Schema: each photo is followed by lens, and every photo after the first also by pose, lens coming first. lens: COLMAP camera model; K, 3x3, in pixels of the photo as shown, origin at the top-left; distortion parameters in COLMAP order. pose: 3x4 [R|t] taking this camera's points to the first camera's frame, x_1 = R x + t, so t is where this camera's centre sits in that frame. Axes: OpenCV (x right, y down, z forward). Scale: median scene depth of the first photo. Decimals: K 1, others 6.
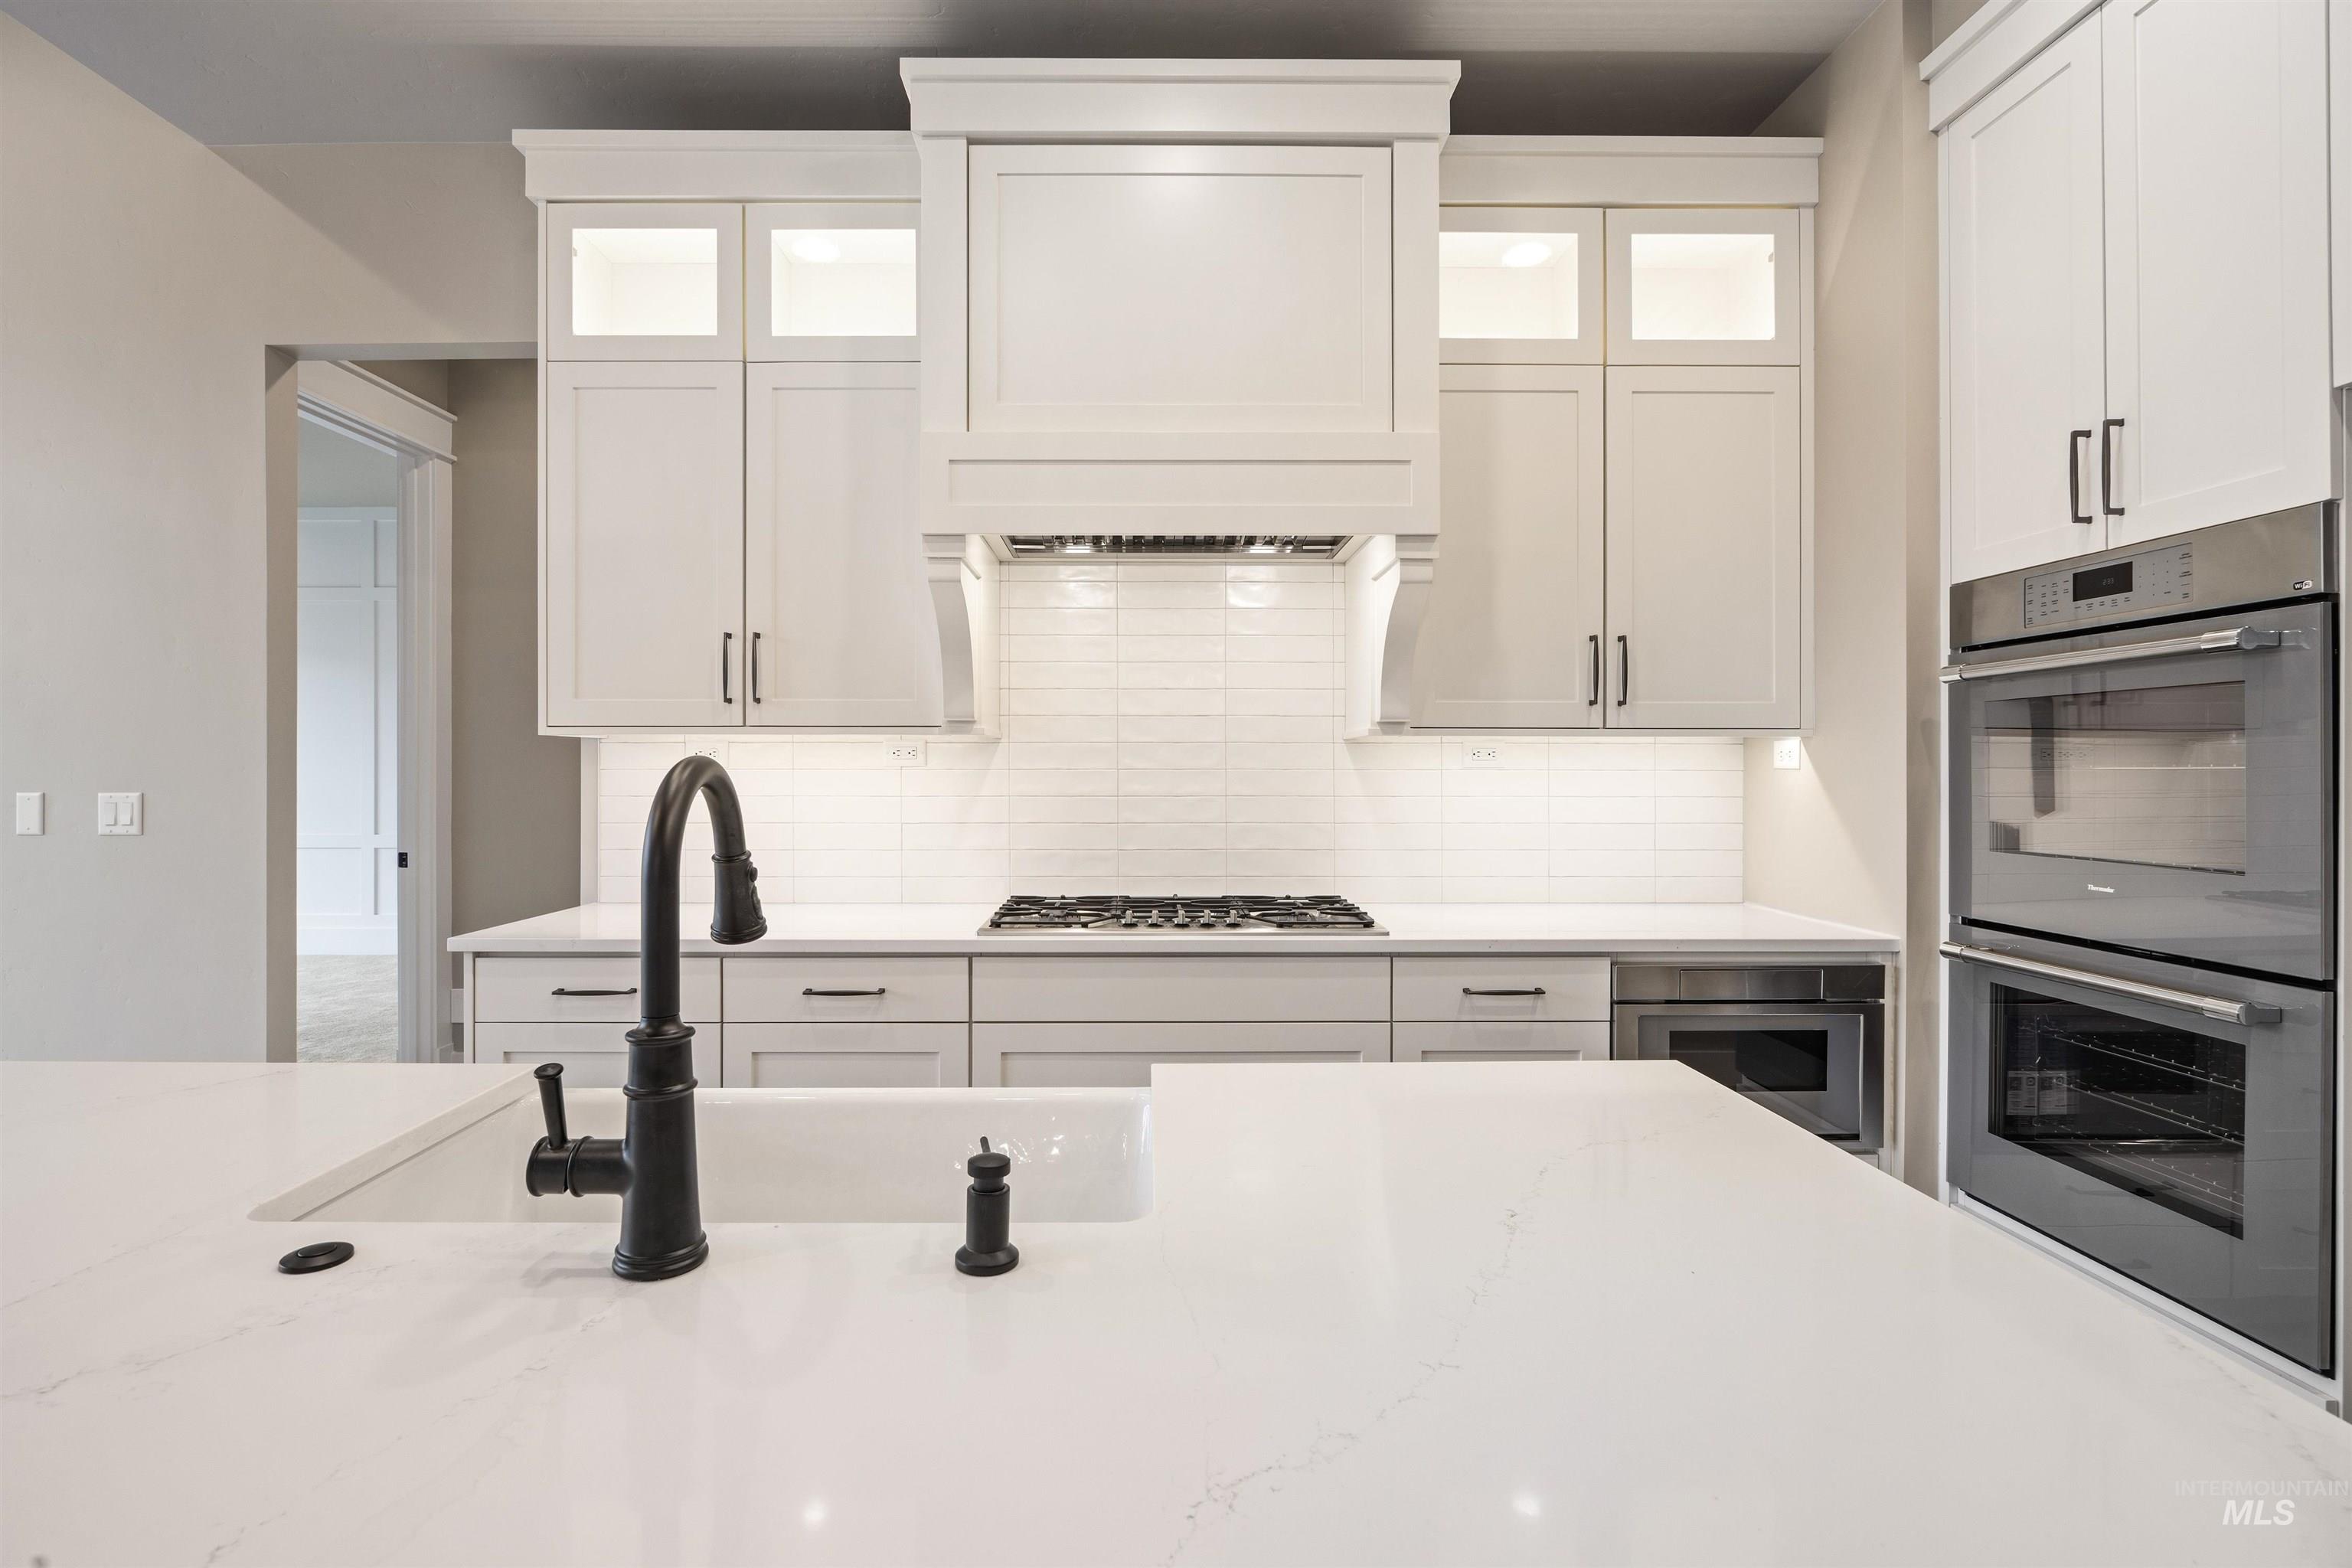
lens RADIAL K [[1097.5, 0, 1128.5], [0, 1097.5, 763.0], [0, 0, 1]] dist [-0.005081, 0.000283]
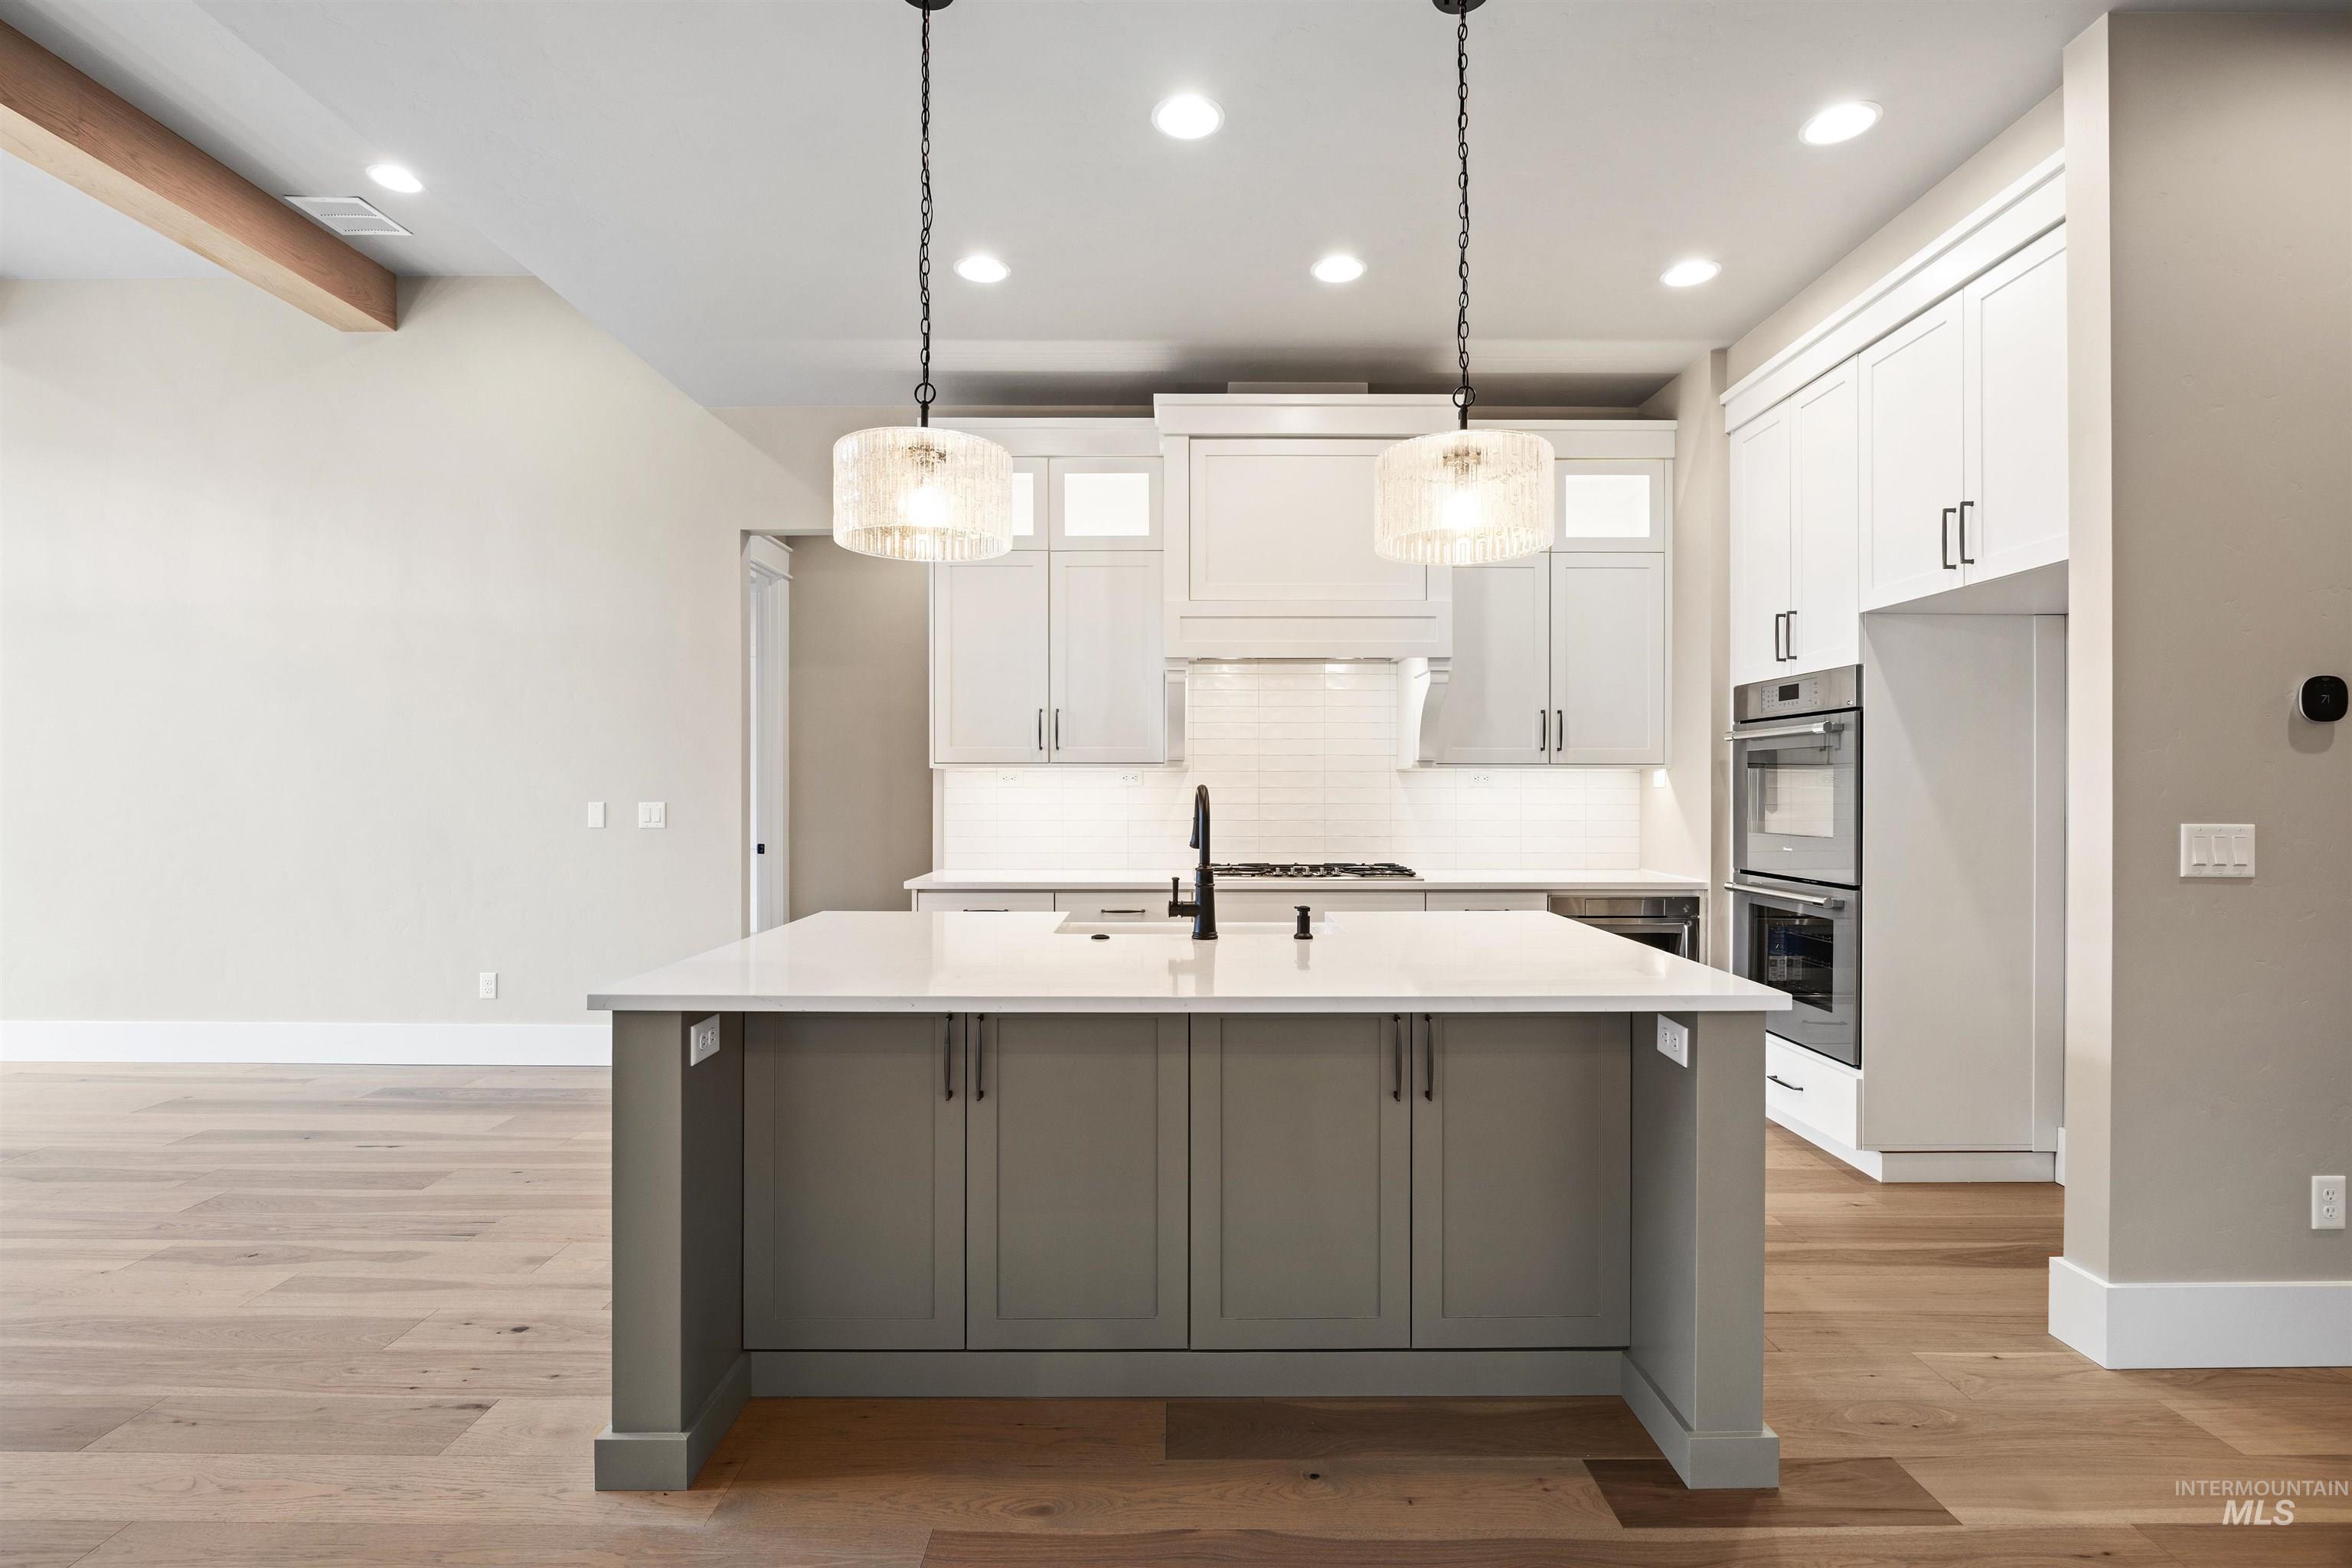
lens RADIAL K [[1044.7, 0, 1176.0], [0, 1044.7, 784.0], [0, 0, 1]] dist [-0.000108, -0.000001]
pose [[1.000000, -0.000436, 0.000600, -0.169245], [0.000434, 0.999995, 0.003121, -0.006364], [-0.000601, -0.003120, 0.999995, -0.708486]]
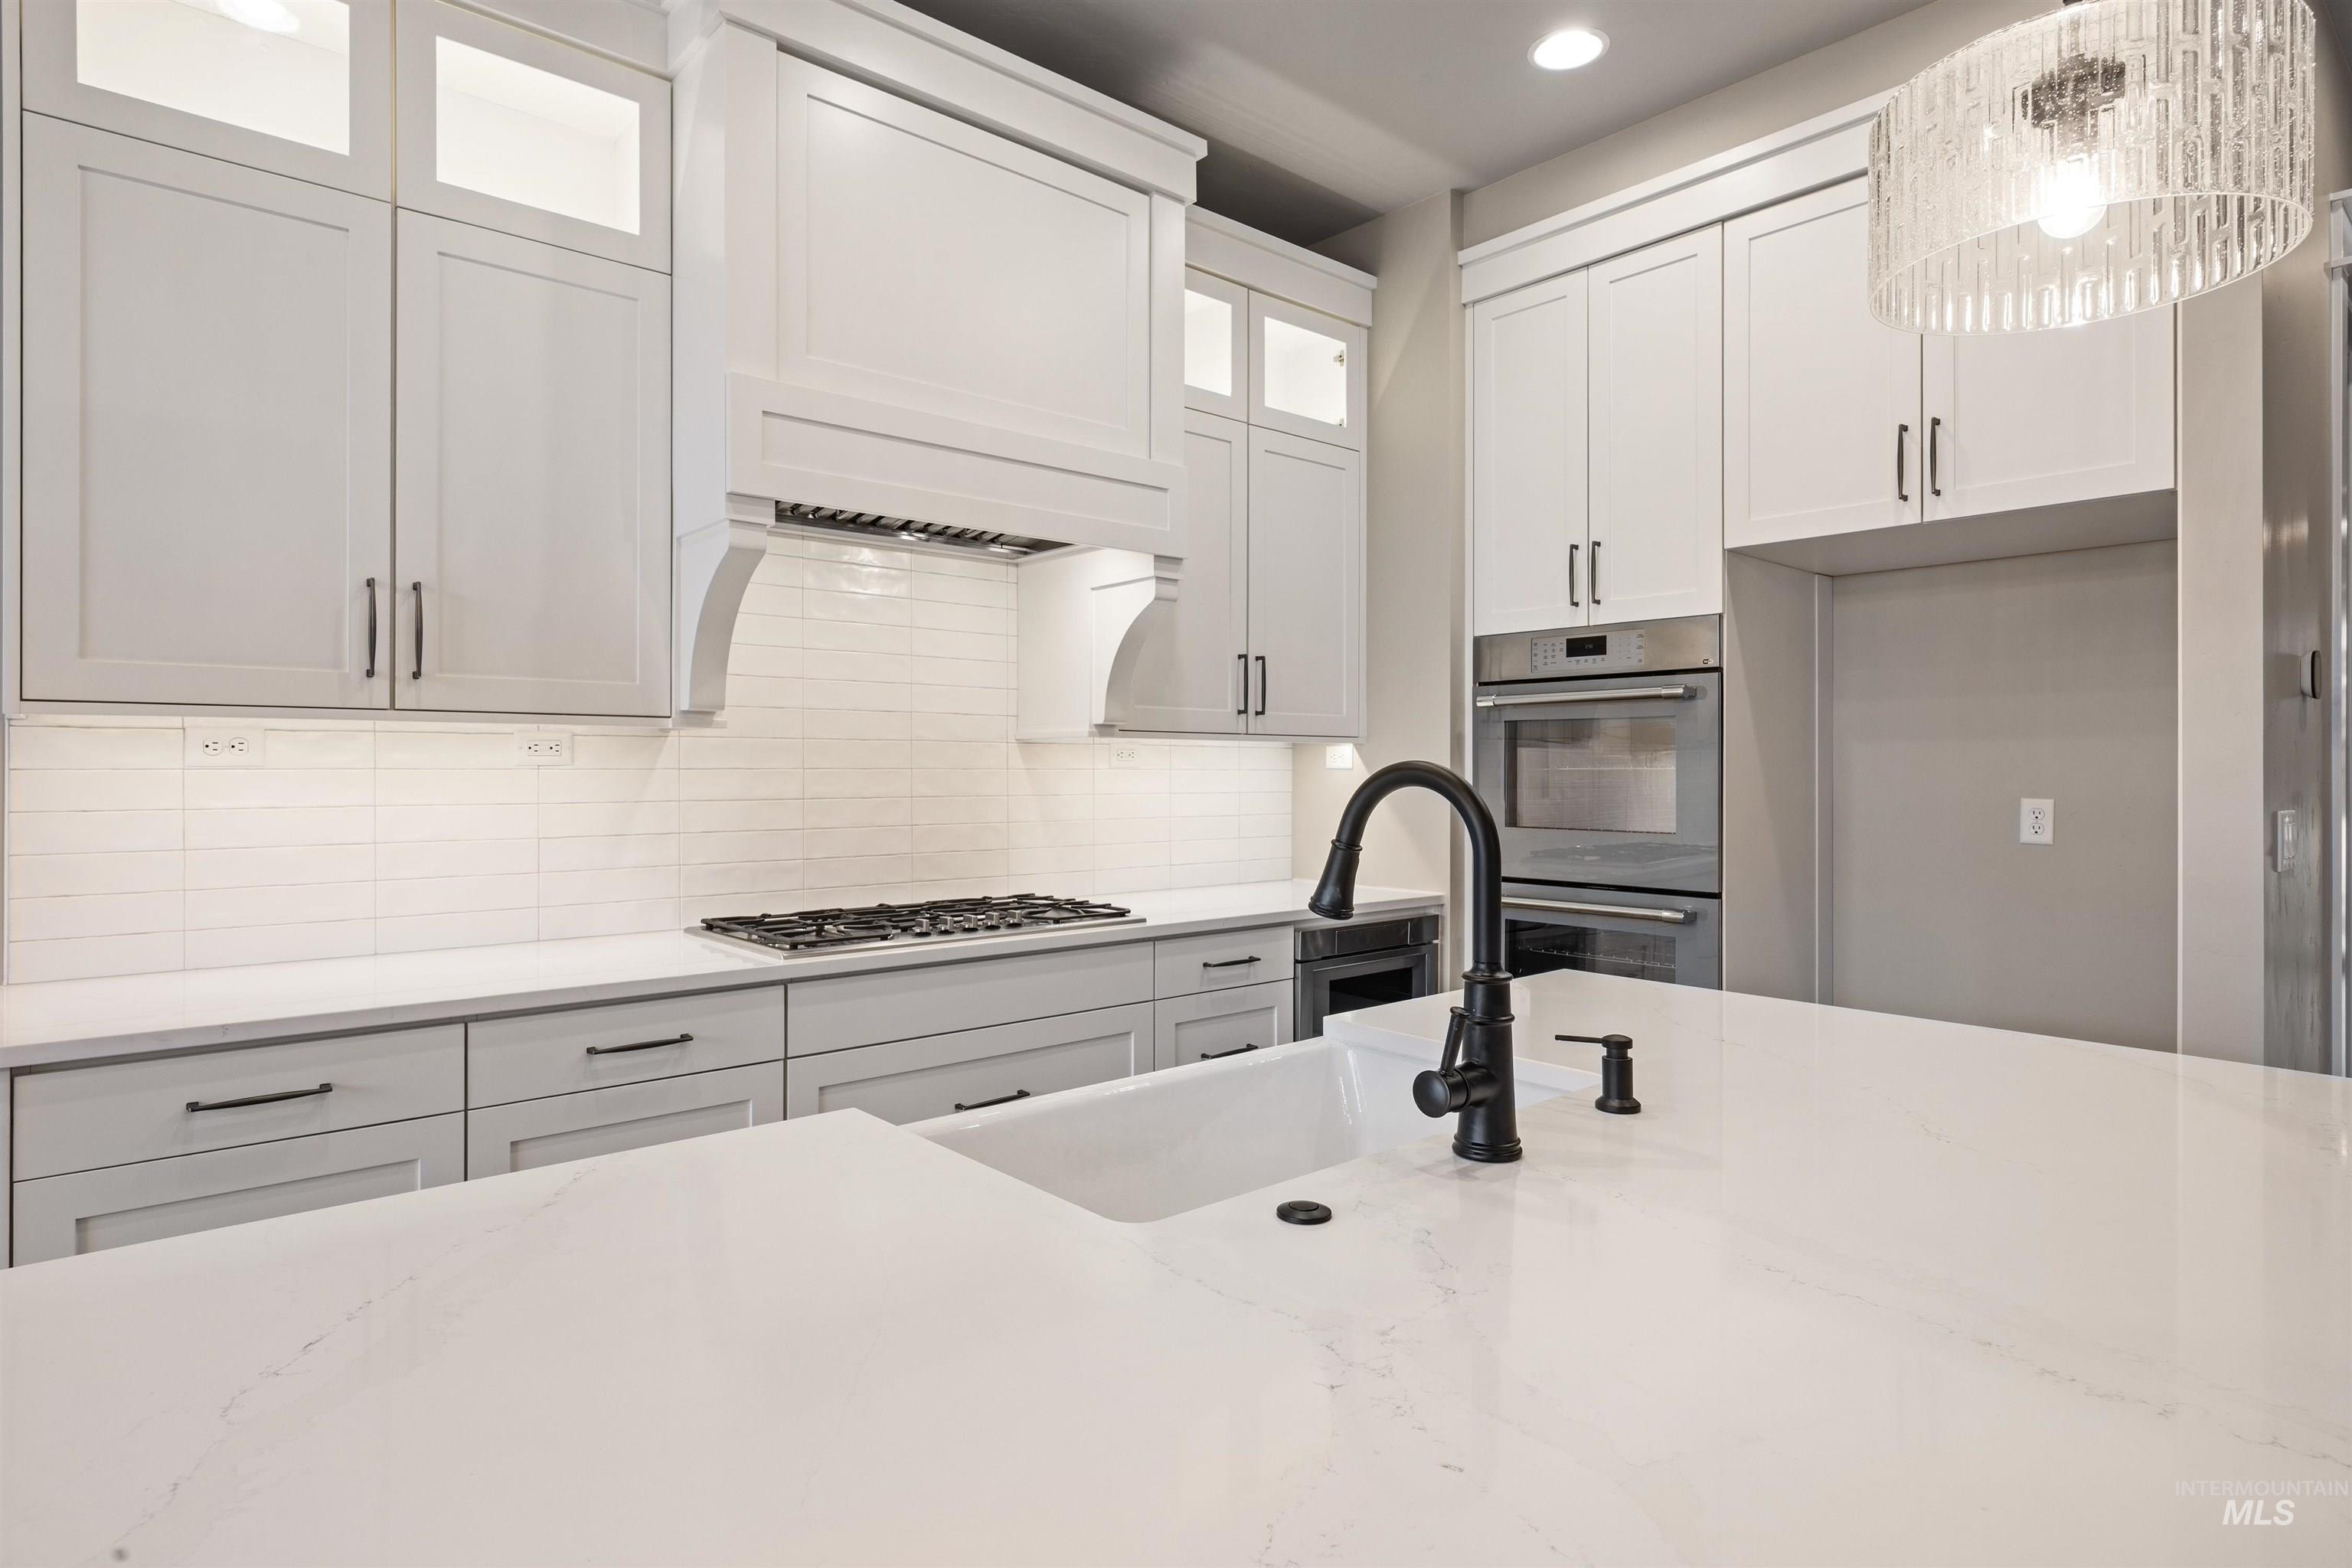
lens RADIAL K [[1255.1, 0, 1172.8], [0, 1255.1, 757.9], [0, 0, 1]] dist [0.006647, 0.000257]
pose [[0.758930, 0.006010, 0.651144, -0.554543], [-0.004702, 0.999982, -0.003750, -0.000983], [-0.651155, -0.000216, 0.758945, 0.039152]]
